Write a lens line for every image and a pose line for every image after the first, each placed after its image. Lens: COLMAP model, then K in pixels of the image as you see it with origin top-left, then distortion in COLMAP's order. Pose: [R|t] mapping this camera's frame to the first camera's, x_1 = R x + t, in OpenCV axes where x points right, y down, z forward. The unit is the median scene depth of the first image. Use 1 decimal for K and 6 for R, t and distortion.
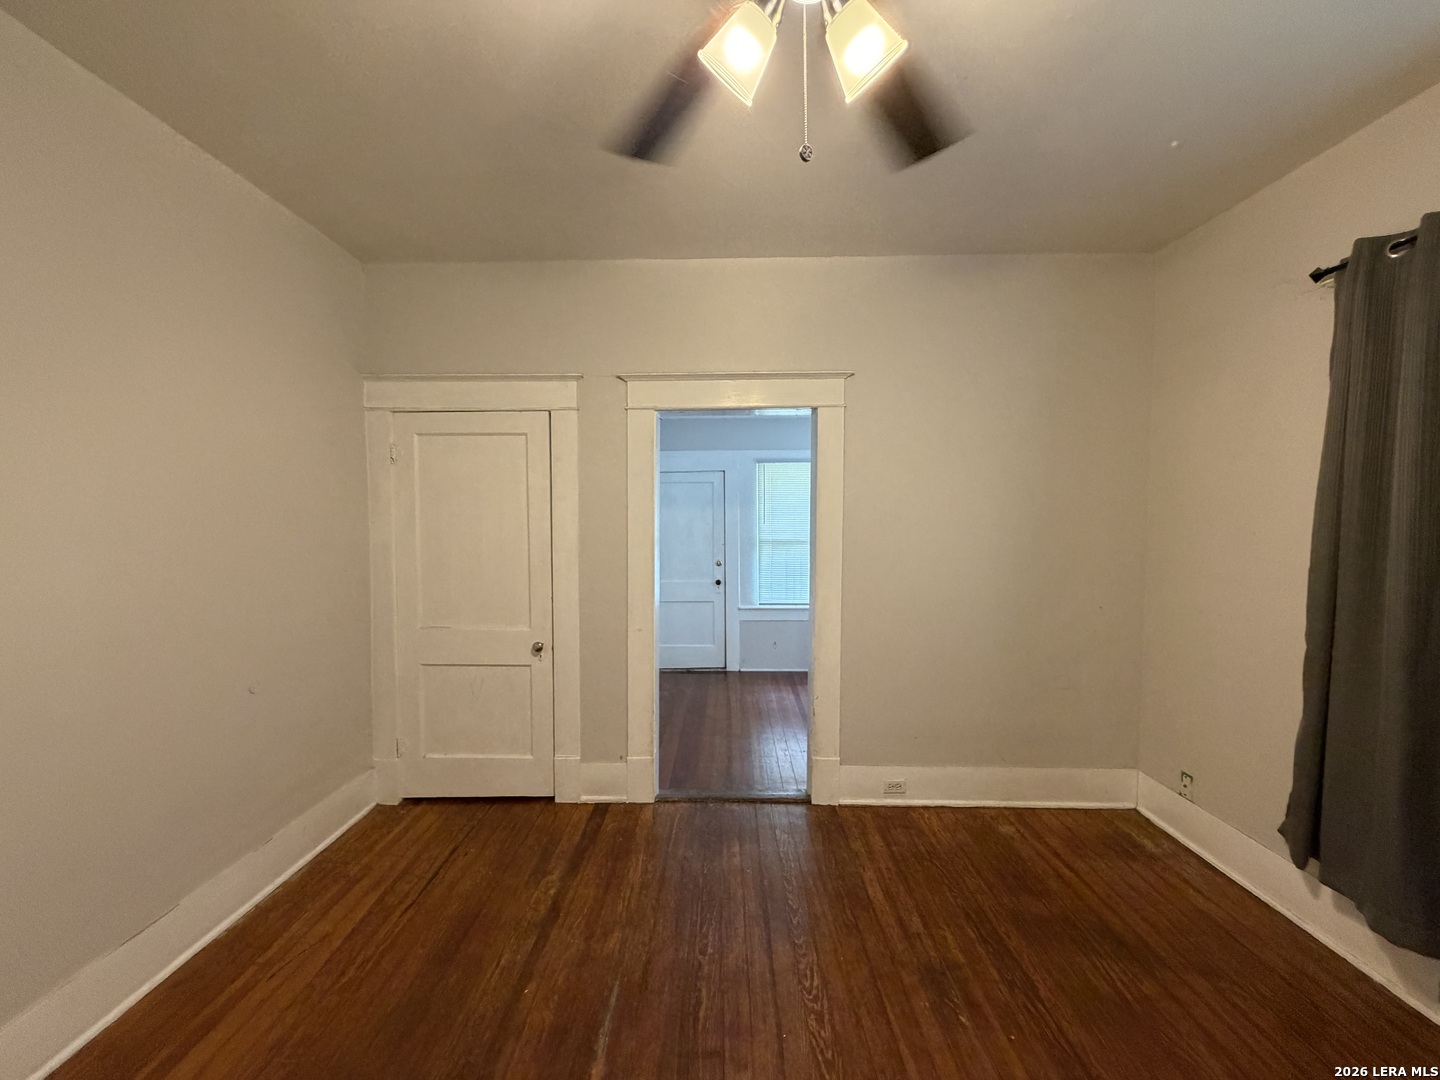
lens RADIAL K [[574.4, 0, 713.4], [0, 574.4, 540.1], [0, 0, 1]] dist [0.001516, -0.000025]
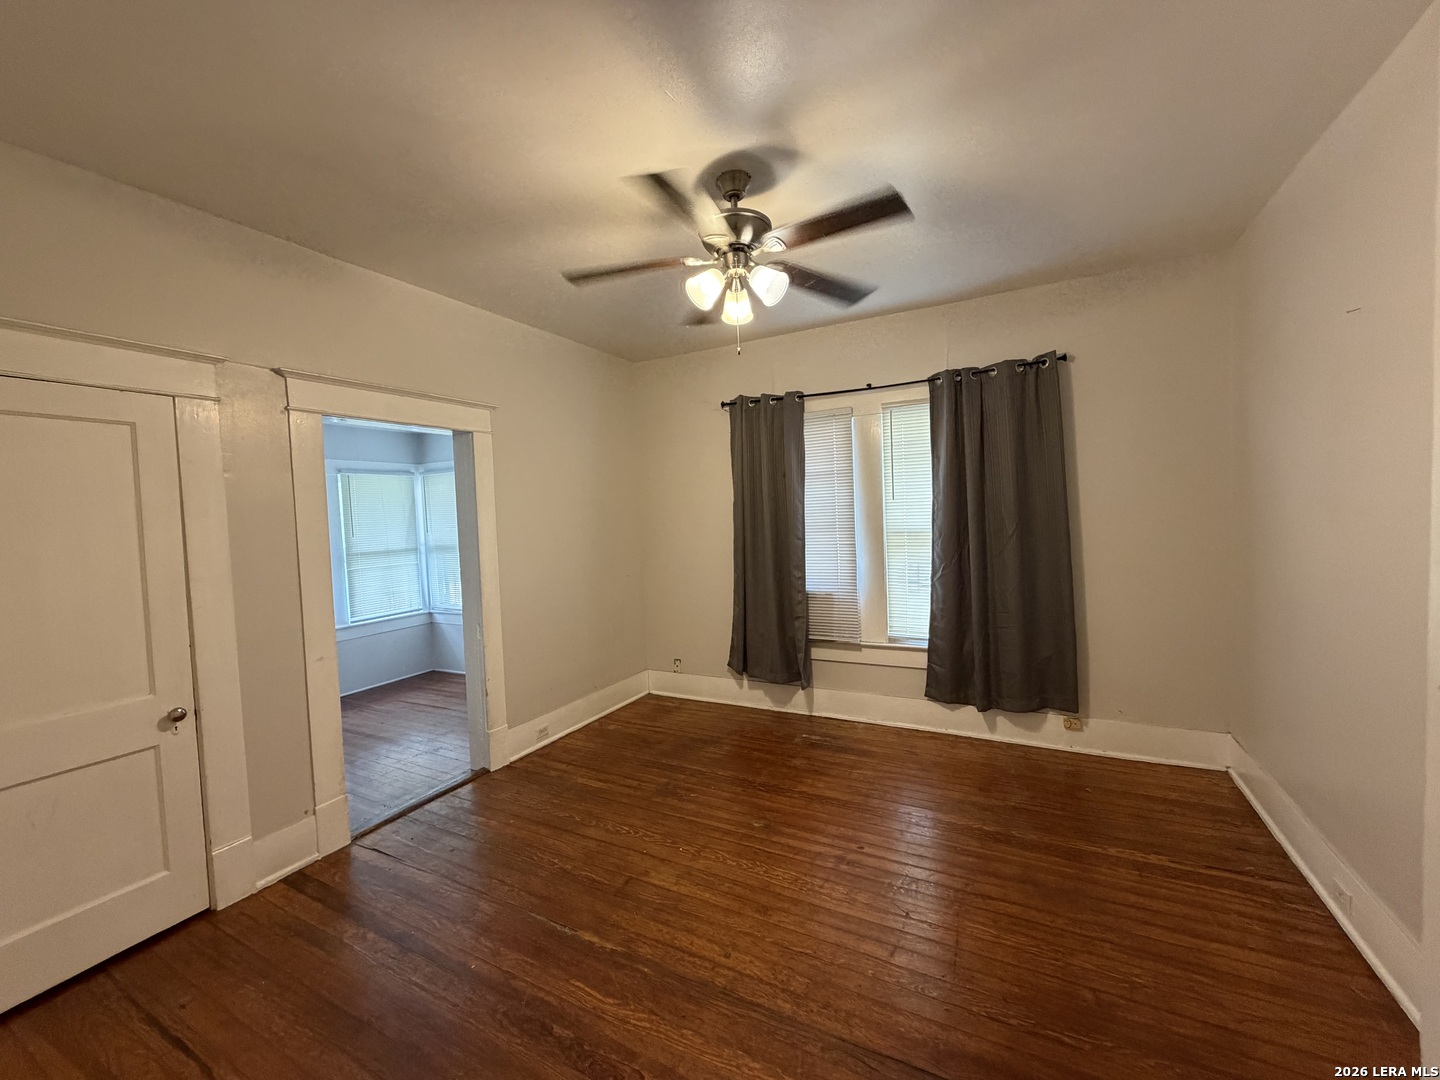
lens RADIAL K [[574.4, 0, 715.3], [0, 574.4, 539.2], [0, 0, 1]] dist [0.001516, -0.000025]
pose [[0.456431, -0.056291, 0.887976, -0.630552], [0.076810, 0.996764, 0.023705, -0.002956], [-0.886437, 0.057386, 0.459278, 0.037577]]
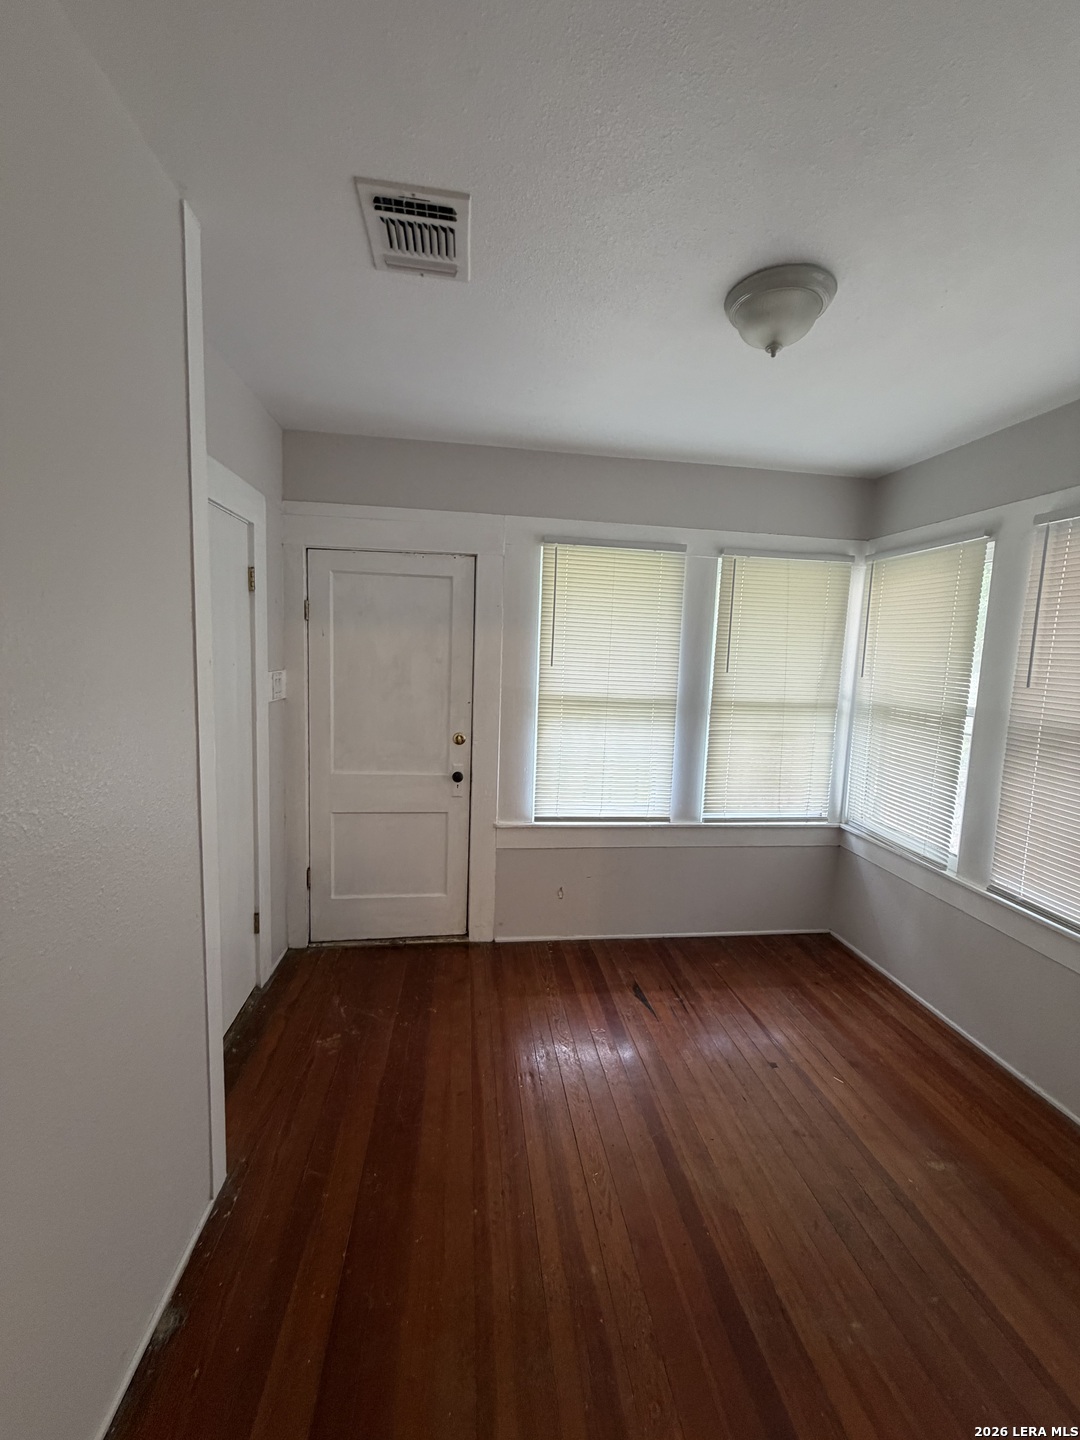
lens RADIAL K [[574.4, 0, 539.5], [0, 574.4, 717.3], [0, 0, 1]] dist [0.001516, -0.000025]
pose [[0.987028, 0.026020, 0.158426, -0.002609], [-0.037200, 0.996990, 0.068017, -0.033394], [-0.156179, -0.073028, 0.985025, 0.966502]]
